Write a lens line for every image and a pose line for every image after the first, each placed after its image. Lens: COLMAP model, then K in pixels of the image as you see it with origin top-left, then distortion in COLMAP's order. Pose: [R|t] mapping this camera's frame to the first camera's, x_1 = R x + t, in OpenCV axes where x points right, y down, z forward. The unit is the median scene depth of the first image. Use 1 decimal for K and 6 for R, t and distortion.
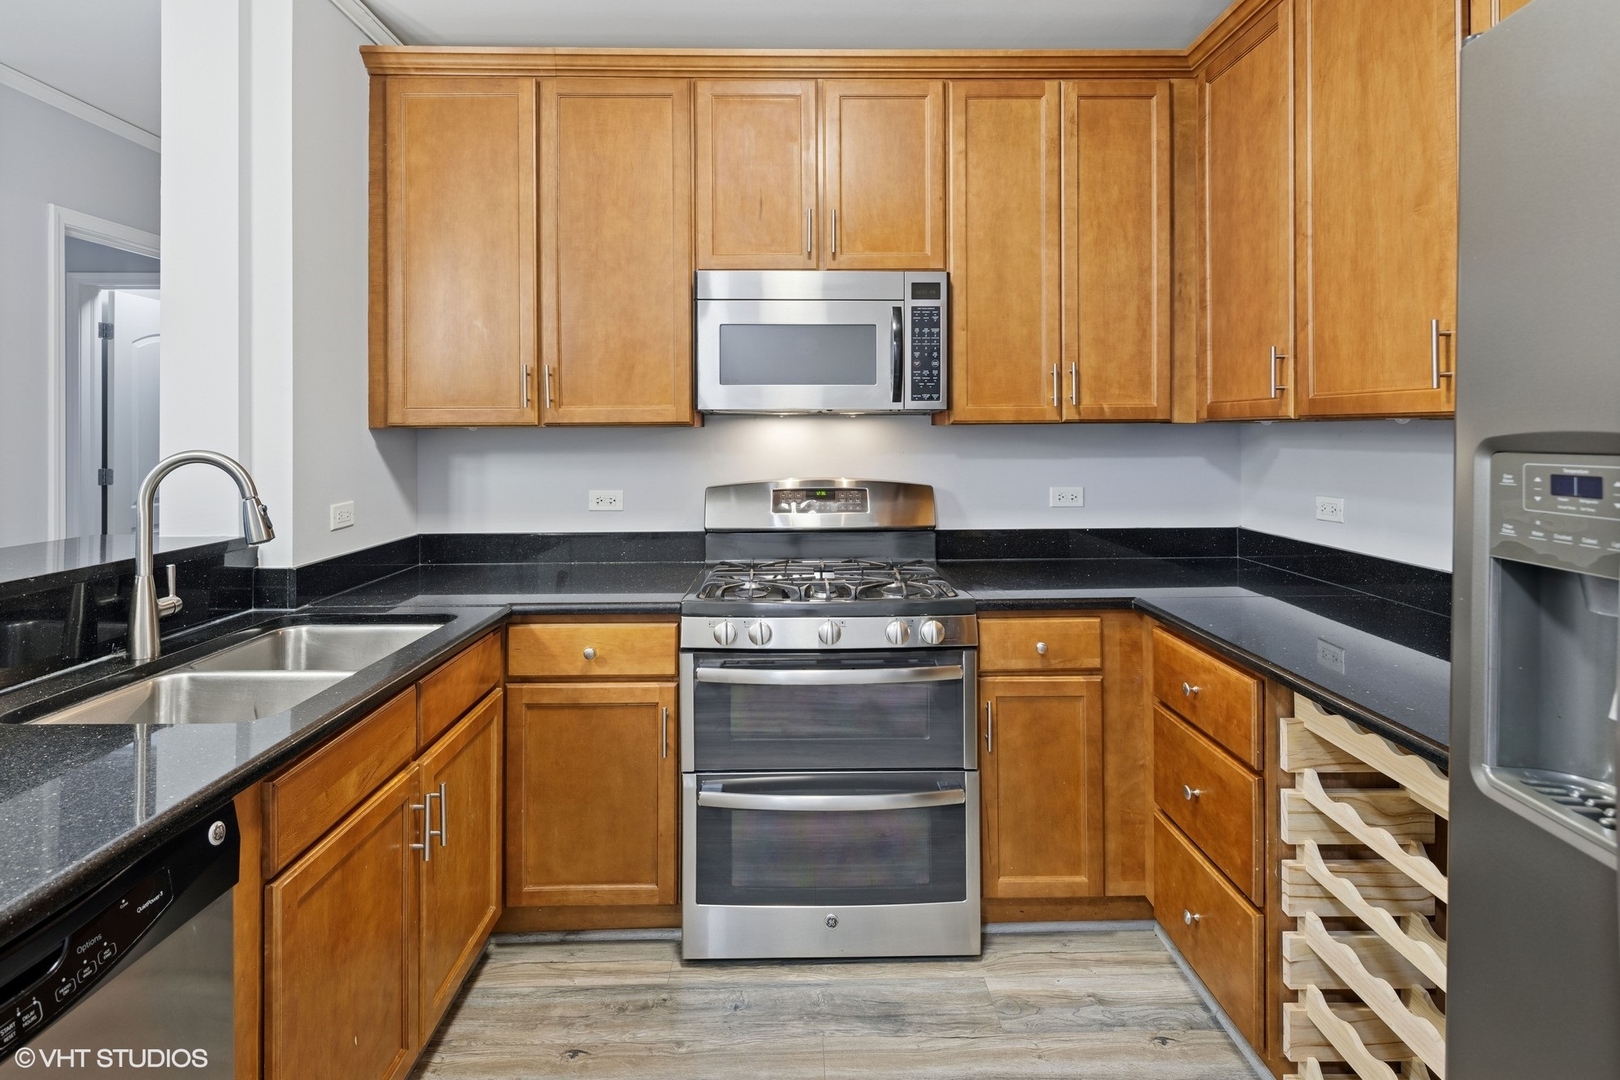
lens RADIAL K [[816.3, 0, 810.9], [0, 816.3, 436.1], [0, 0, 1]] dist [0.004196, -0.002542]
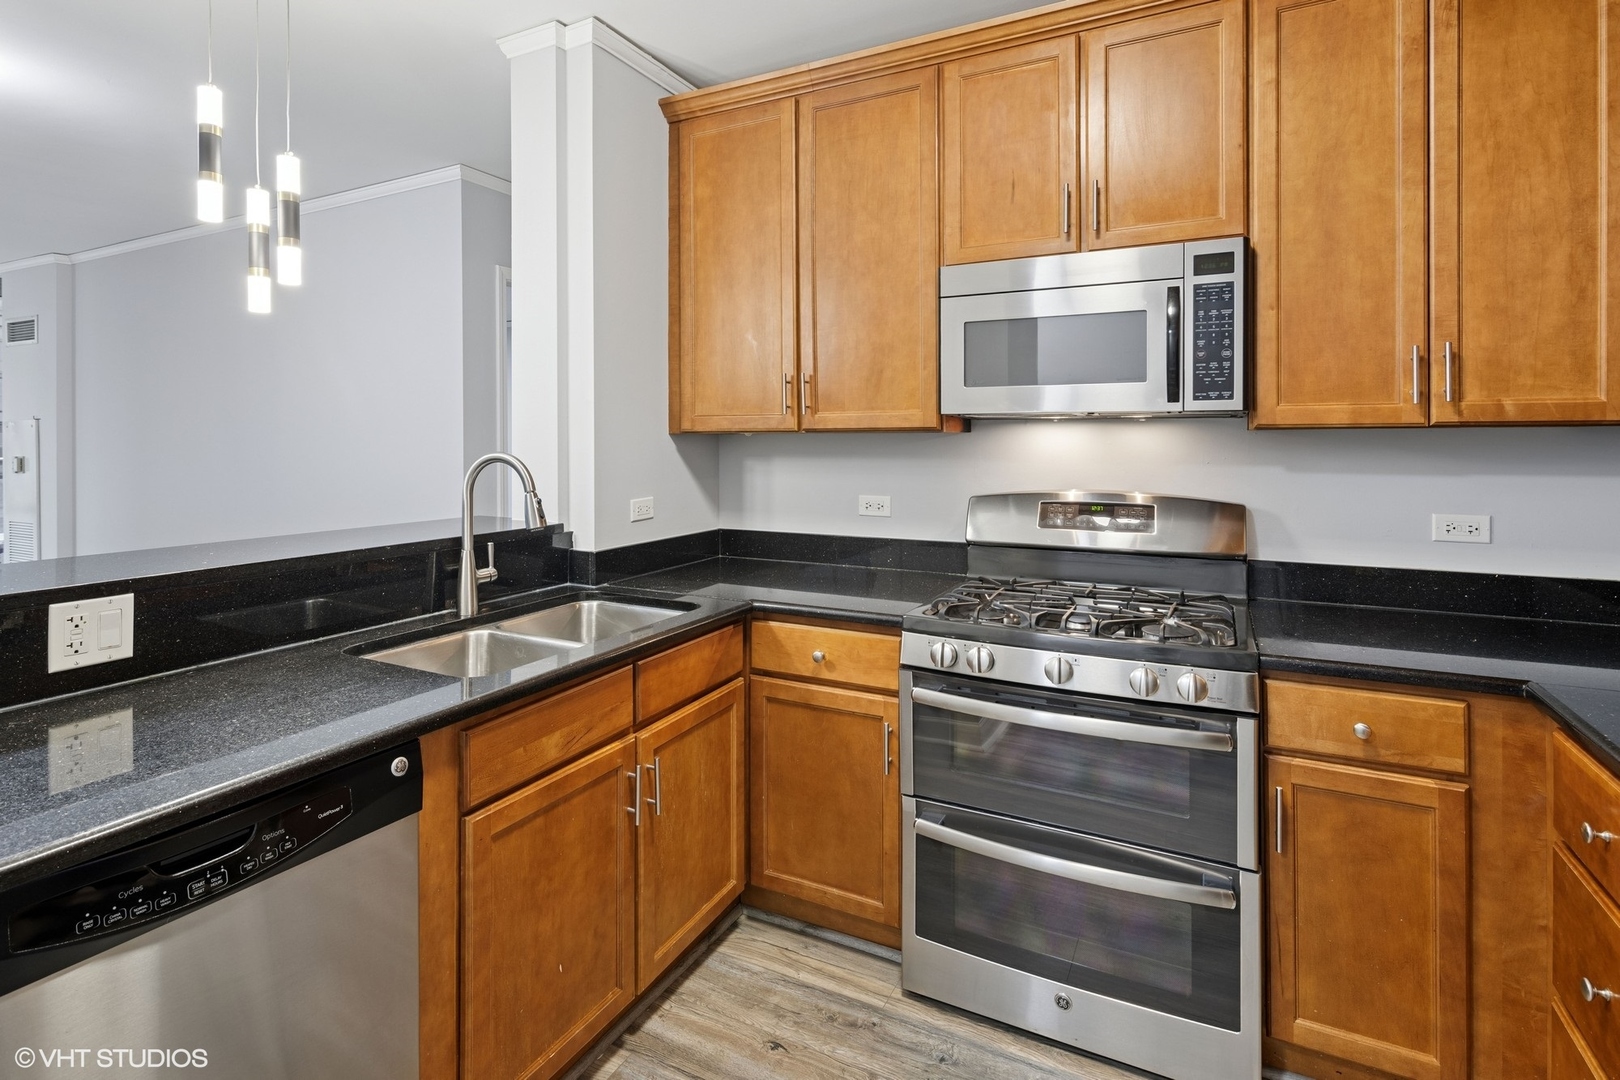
lens RADIAL K [[804.1, 0, 800.1], [0, 804.1, 446.8], [0, 0, 1]] dist [0.004684, -0.003133]
pose [[0.877697, 0.007722, -0.479153, 0.178076], [-0.004175, 0.999955, 0.008468, -0.002018], [0.479197, -0.005432, 0.877690, 0.112653]]
